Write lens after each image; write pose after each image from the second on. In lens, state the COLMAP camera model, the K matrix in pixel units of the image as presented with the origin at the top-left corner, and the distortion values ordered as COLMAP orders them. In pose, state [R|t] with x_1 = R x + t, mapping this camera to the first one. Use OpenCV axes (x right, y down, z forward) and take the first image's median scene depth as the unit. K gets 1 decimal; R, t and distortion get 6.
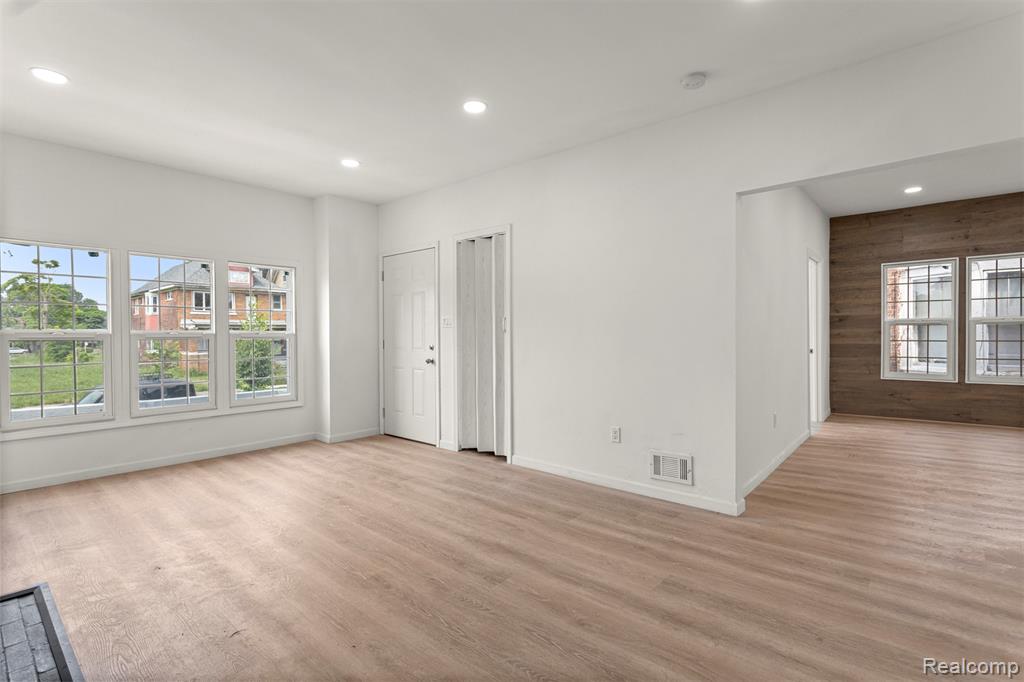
lens RADIAL K [[487.1, 0, 512.0], [0, 487.1, 341.0], [0, 0, 1]] dist [0.001124, 0.000882]
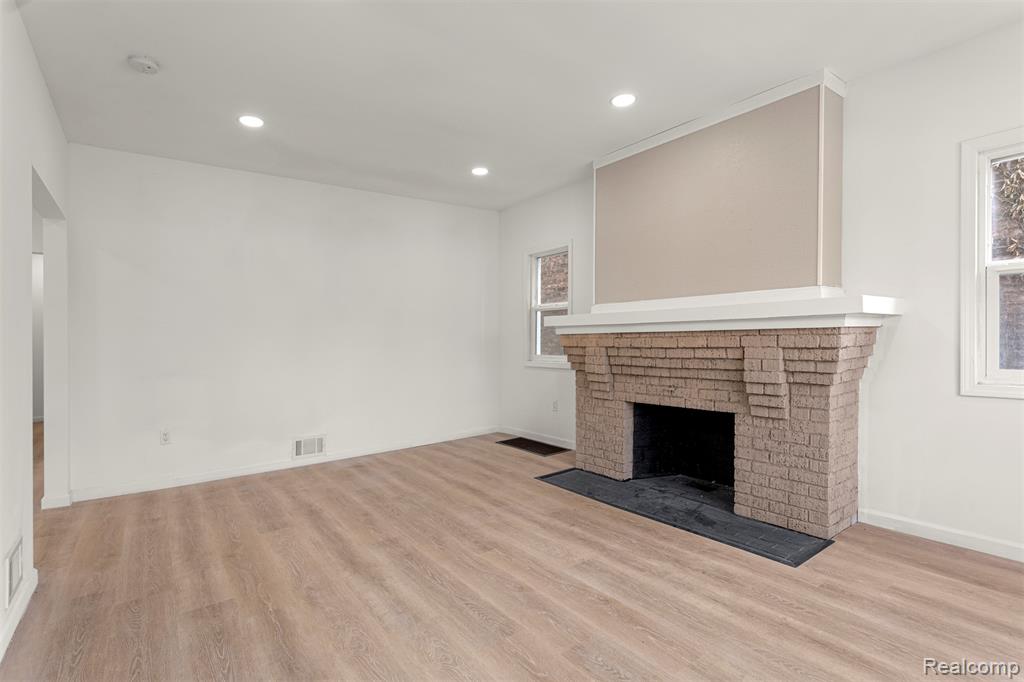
lens RADIAL K [[487.1, 0, 512.0], [0, 487.1, 341.0], [0, 0, 1]] dist [0.001124, 0.000882]
pose [[-0.976525, 0.024585, 0.213997, -0.517252], [0.028657, 0.999462, 0.015946, -0.017733], [-0.213490, 0.021704, -0.976704, 1.815403]]
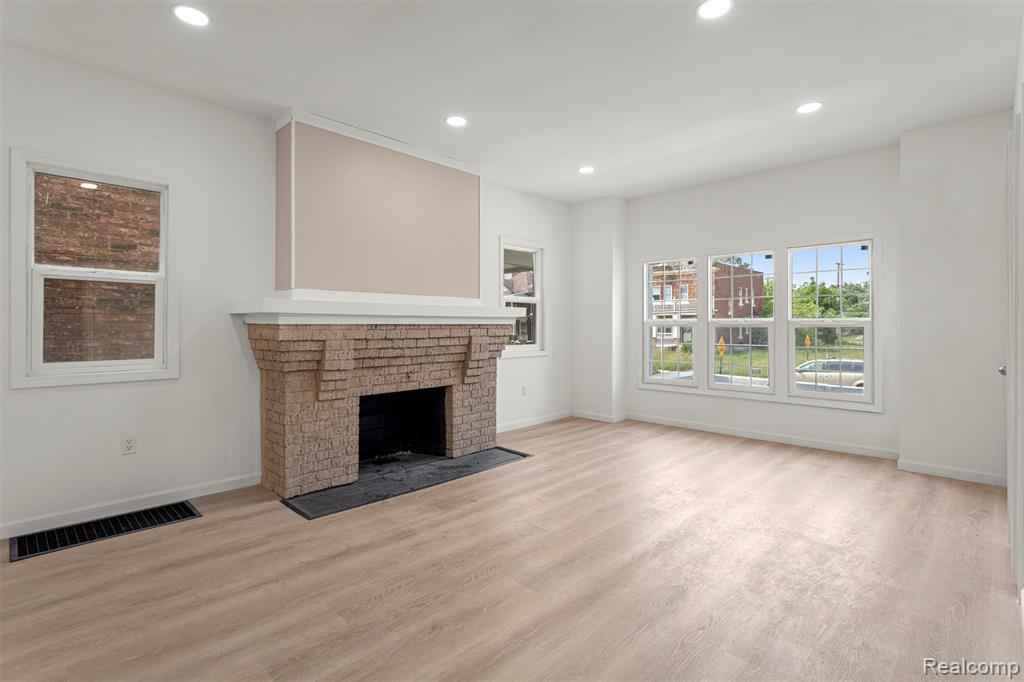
lens RADIAL K [[487.1, 0, 512.0], [0, 487.1, 341.0], [0, 0, 1]] dist [0.001124, 0.000882]
pose [[-0.067461, 0.036886, -0.997040, 0.778020], [-0.007200, 0.999272, 0.037455, -0.017014], [0.997696, 0.009706, -0.067147, 0.878708]]
